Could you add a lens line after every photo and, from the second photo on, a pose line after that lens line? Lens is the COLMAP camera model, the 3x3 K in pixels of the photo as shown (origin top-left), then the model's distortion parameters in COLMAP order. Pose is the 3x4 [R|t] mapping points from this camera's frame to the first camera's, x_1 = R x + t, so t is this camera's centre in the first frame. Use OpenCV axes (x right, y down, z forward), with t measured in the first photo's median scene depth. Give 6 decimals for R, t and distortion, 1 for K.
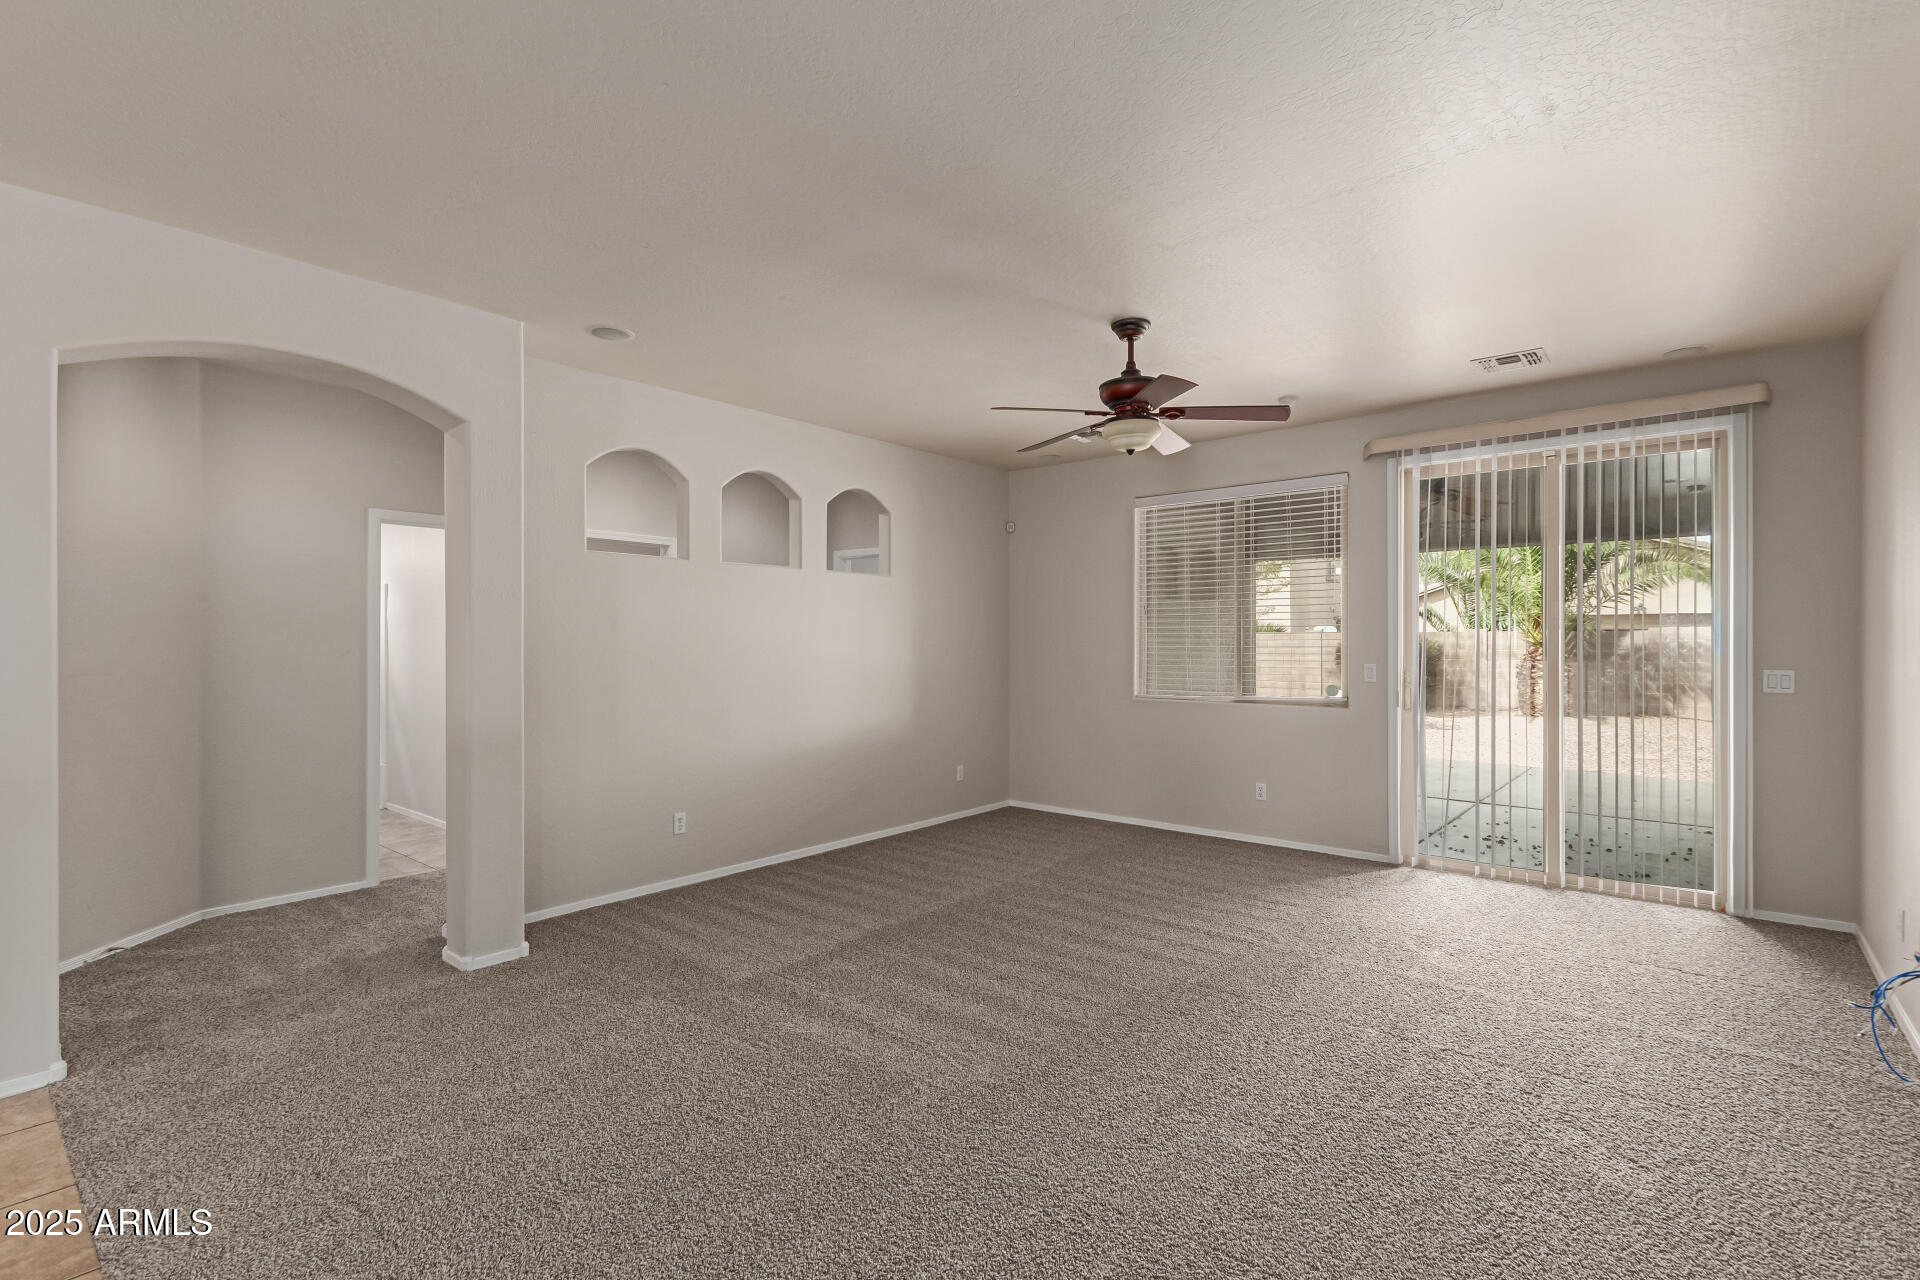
lens RADIAL K [[878.1, 0, 952.8], [0, 878.1, 639.3], [0, 0, 1]] dist [0.004516, -0.000085]
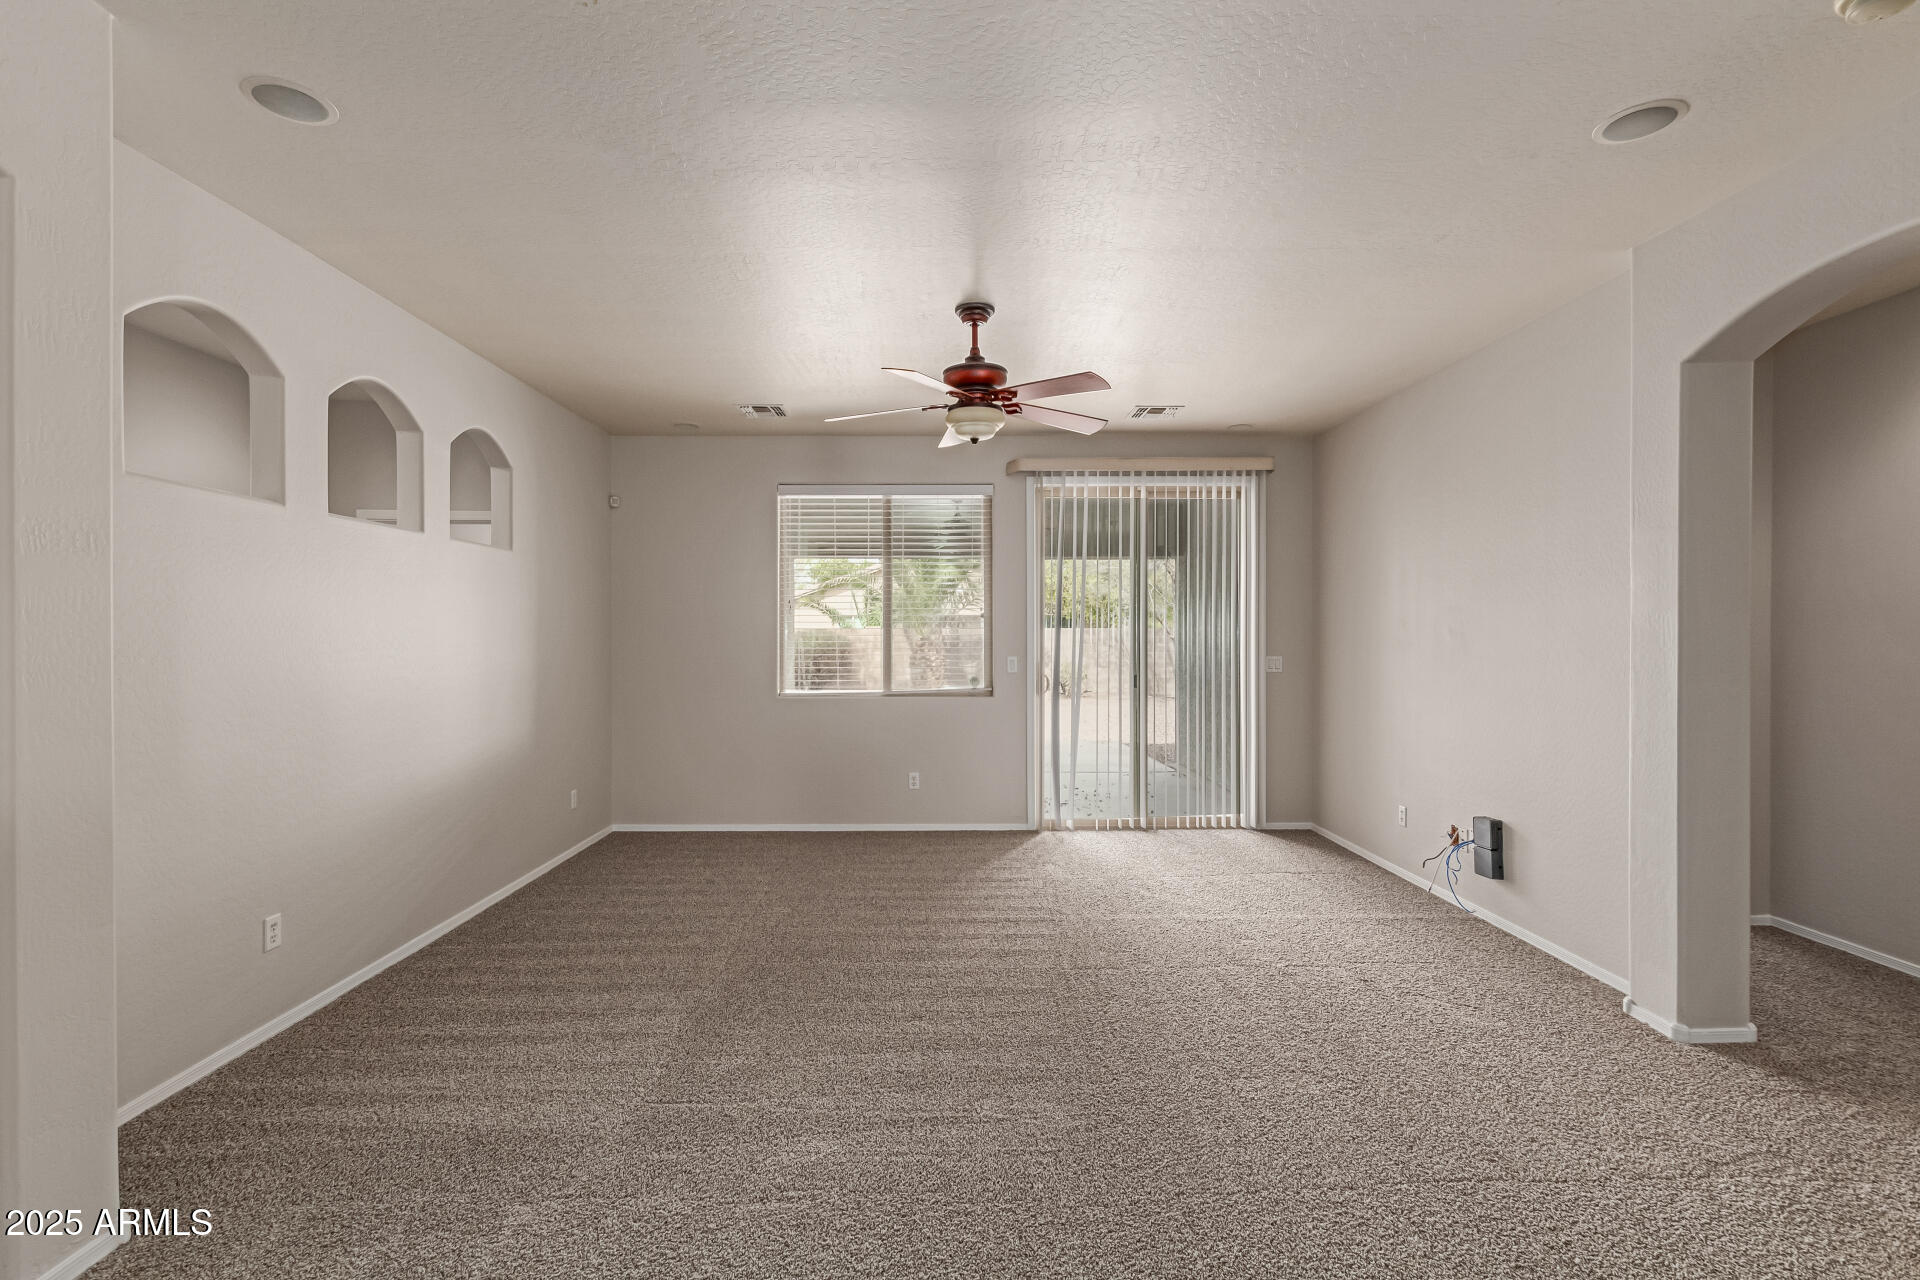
lens RADIAL K [[871.9, 0, 947.0], [0, 871.9, 636.7], [0, 0, 1]] dist [0.002182, -0.000011]
pose [[0.756354, -0.000001, 0.654163, -0.365010], [-0.000436, 1.000000, 0.000506, 0.002298], [-0.654163, -0.000668, 0.756354, 0.235740]]
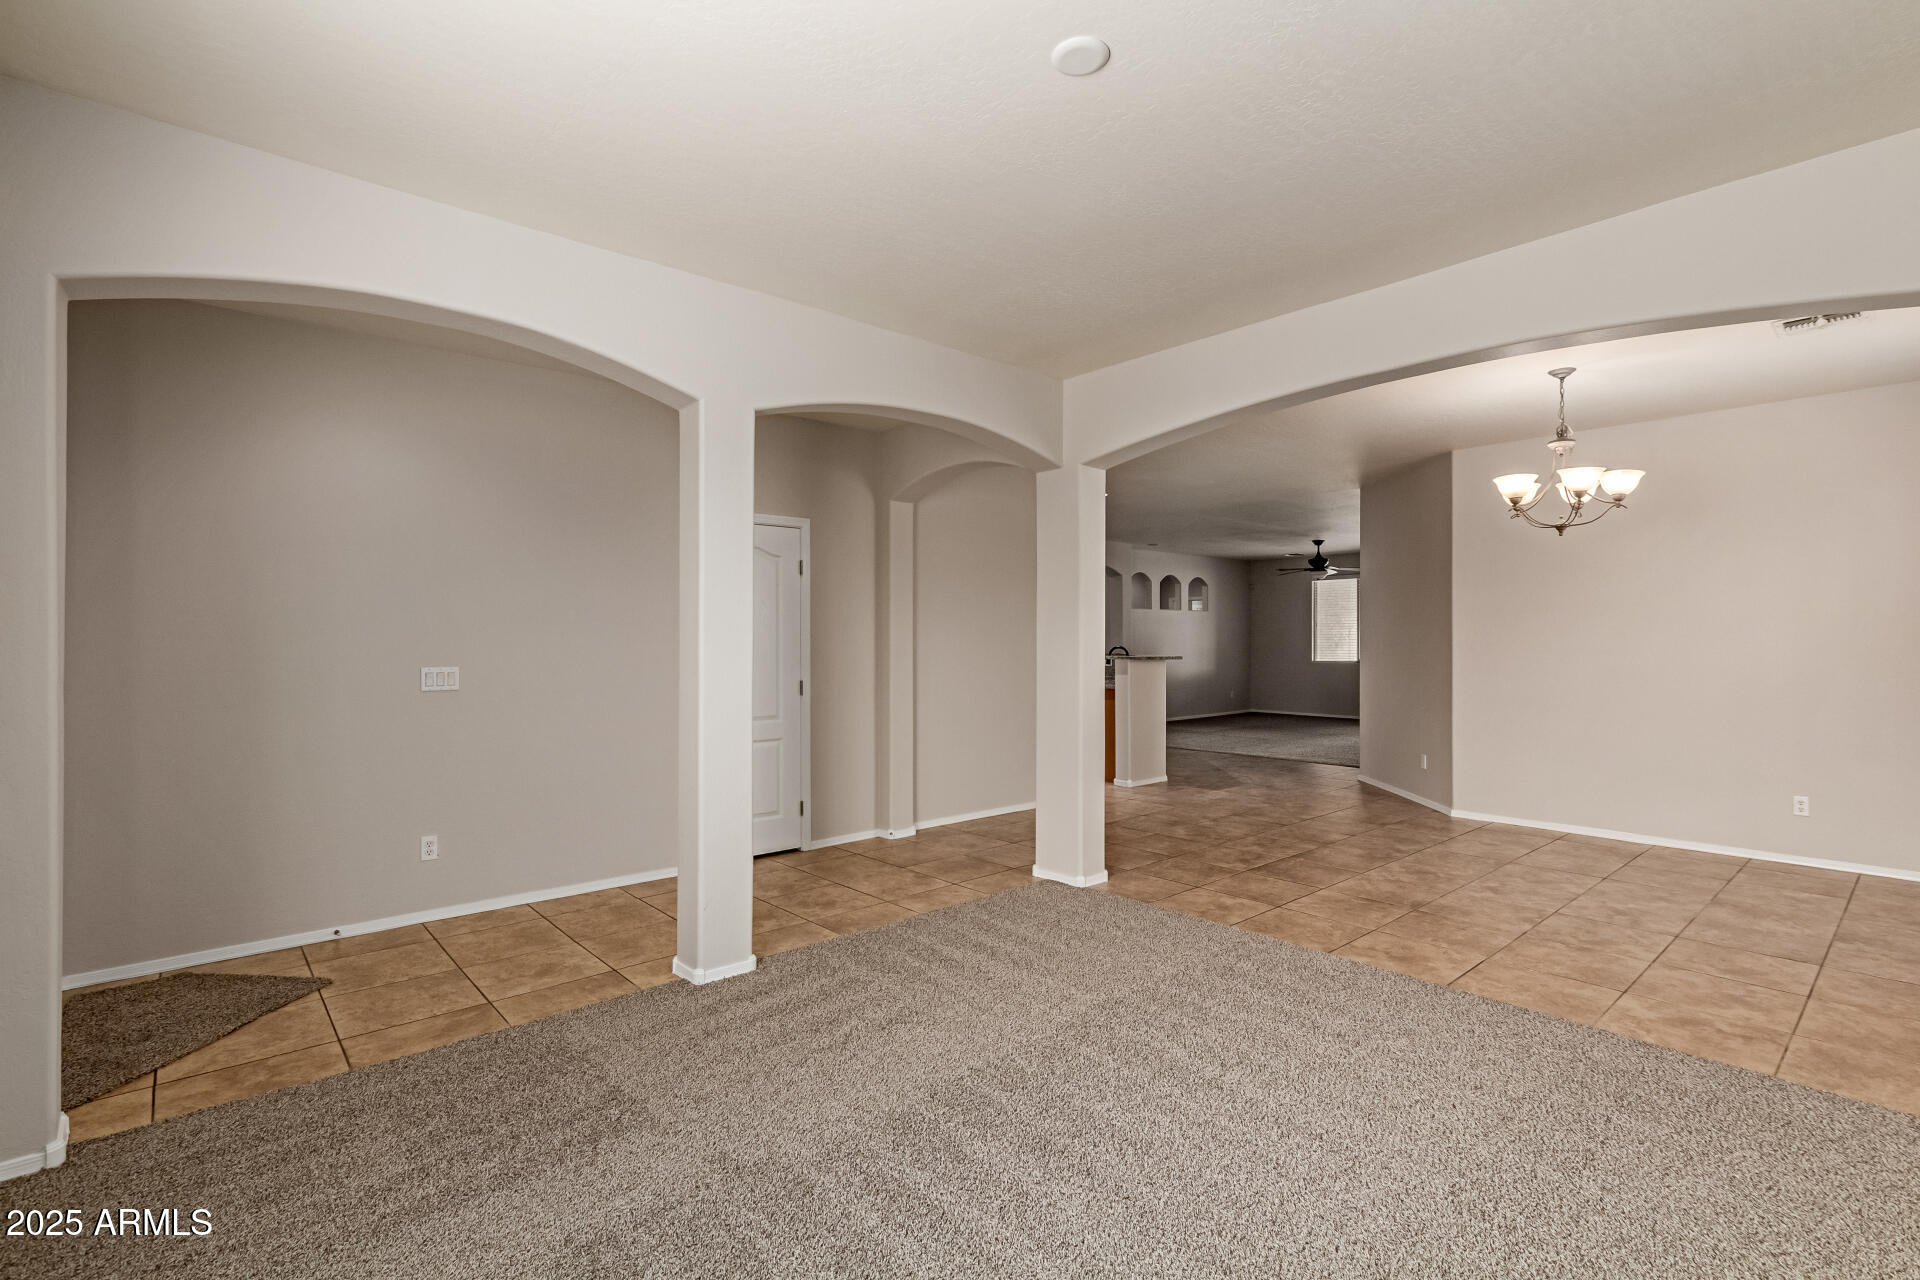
lens RADIAL K [[878.1, 0, 952.8], [0, 878.1, 639.3], [0, 0, 1]] dist [0.004516, -0.000085]
pose [[0.989247, -0.003185, -0.146220, -0.544903], [0.003458, 0.999993, 0.001613, 0.000618], [0.146214, -0.002102, 0.989251, -1.992916]]
